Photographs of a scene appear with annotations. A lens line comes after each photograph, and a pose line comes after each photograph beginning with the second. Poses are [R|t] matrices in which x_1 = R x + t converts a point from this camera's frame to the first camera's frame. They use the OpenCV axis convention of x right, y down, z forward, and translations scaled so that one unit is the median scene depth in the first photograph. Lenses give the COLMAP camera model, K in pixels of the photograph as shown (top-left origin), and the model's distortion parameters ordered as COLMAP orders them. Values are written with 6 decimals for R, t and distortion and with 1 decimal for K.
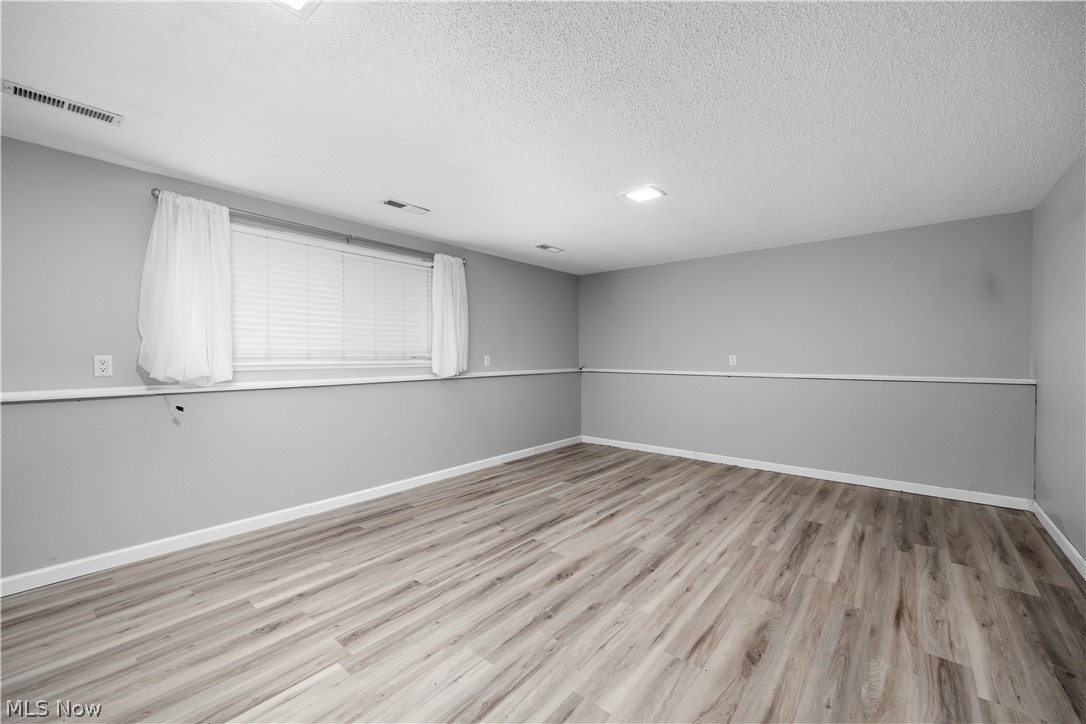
lens RADIAL K [[440.2, 0, 539.3], [0, 440.2, 356.1], [0, 0, 1]] dist [0.000339, 0.000073]
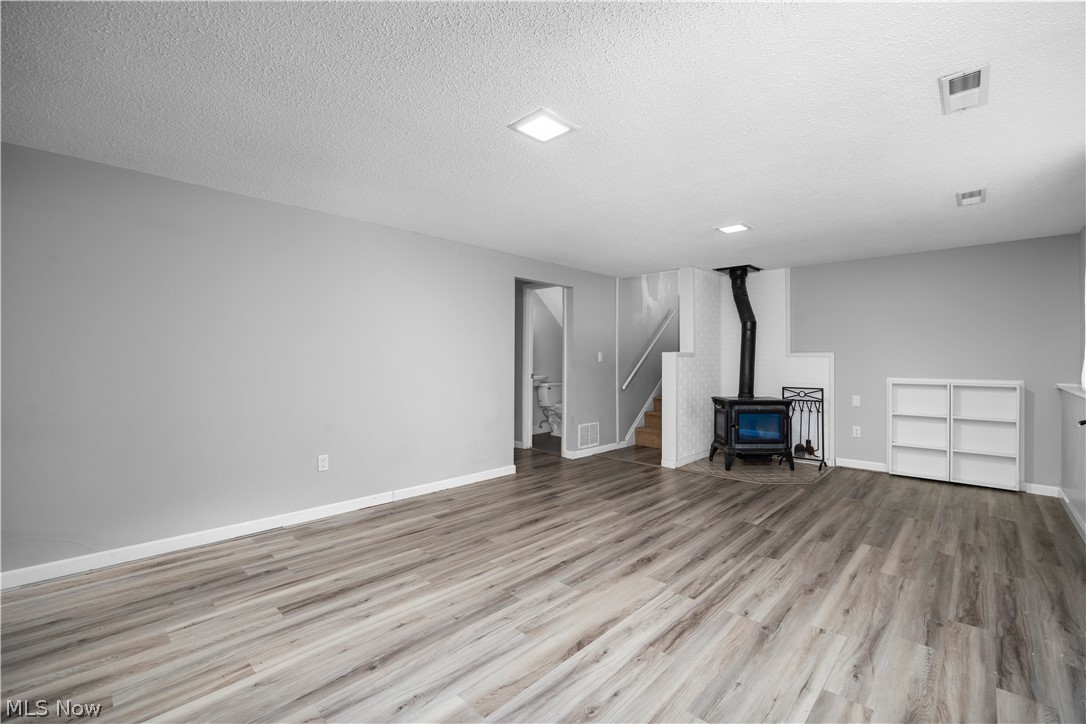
lens RADIAL K [[478.1, 0, 547.3], [0, 478.1, 358.7], [0, 0, 1]] dist [-0.002876, -0.000291]
pose [[-0.998832, -0.003522, 0.048182, 0.213763], [-0.003433, 0.999992, 0.001924, -0.008969], [-0.048189, 0.001756, -0.998837, 1.925582]]
